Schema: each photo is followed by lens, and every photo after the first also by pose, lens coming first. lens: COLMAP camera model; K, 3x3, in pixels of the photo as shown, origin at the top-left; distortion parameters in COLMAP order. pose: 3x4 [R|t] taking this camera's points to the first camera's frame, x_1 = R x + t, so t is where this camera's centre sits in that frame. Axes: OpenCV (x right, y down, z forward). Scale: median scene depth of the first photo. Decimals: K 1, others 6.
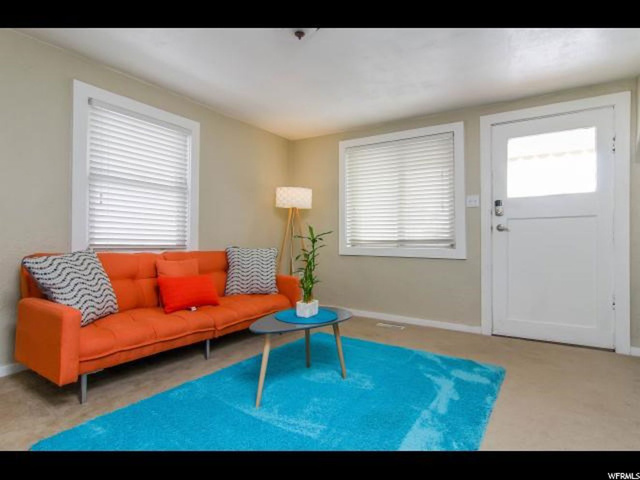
lens RADIAL K [[342.4, 0, 320.0], [0, 342.4, 240.0], [0, 0, 1]] dist [0.000671, 0.000233]
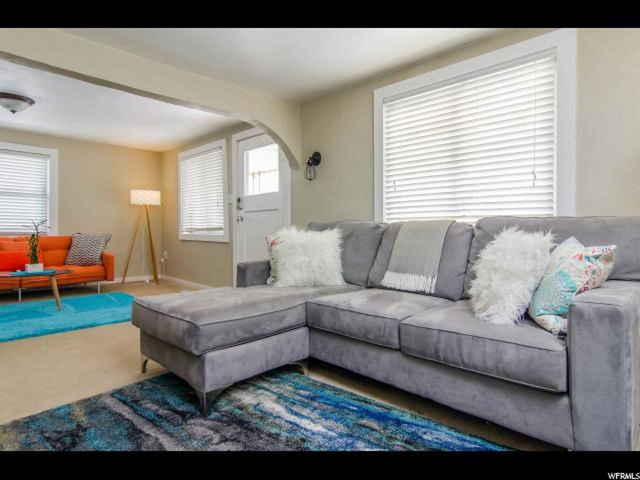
lens RADIAL K [[348.4, 0, 321.2], [0, 348.4, 237.3], [0, 0, 1]] dist [-0.001798, -0.000646]
pose [[0.983256, -0.001446, -0.182225, 1.081603], [0.005578, 0.999739, 0.022163, 0.009507], [0.182145, -0.022808, 0.983007, -0.283736]]
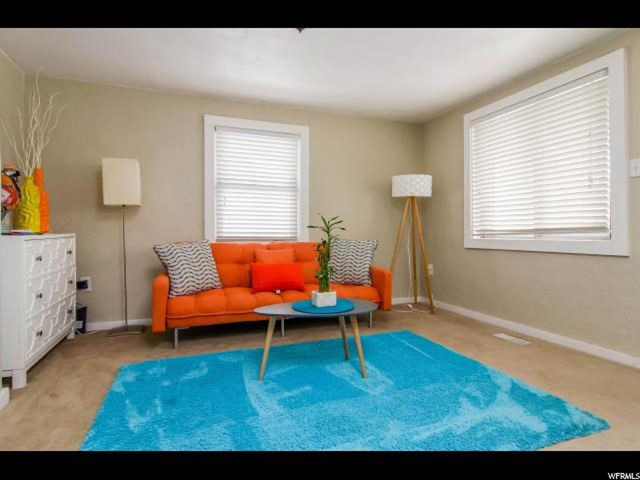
lens RADIAL K [[348.4, 0, 321.2], [0, 348.4, 237.3], [0, 0, 1]] dist [-0.001798, -0.000646]
pose [[0.812069, -0.004866, -0.583541, 0.351588], [0.011010, 0.999915, 0.006983, 0.009153], [0.583457, -0.012096, 0.812054, 0.110601]]
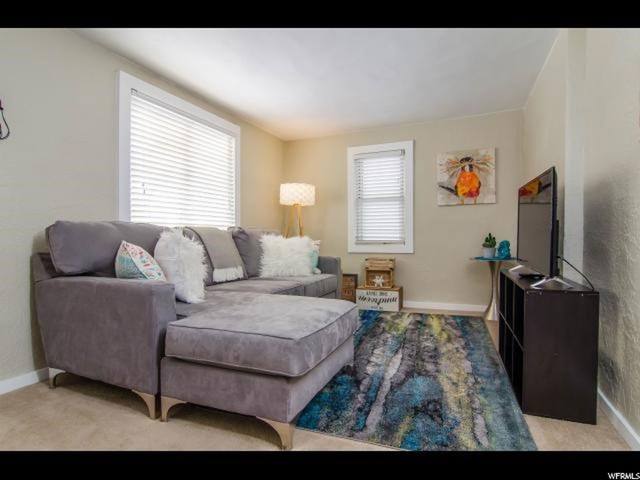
lens RADIAL K [[342.4, 0, 320.0], [0, 342.4, 240.0], [0, 0, 1]] dist [0.000671, 0.000233]
pose [[-0.143137, -0.019594, 0.989509, 0.202538], [-0.005623, 0.999804, 0.018985, 0.008146], [-0.989687, -0.002846, -0.143219, 0.323159]]
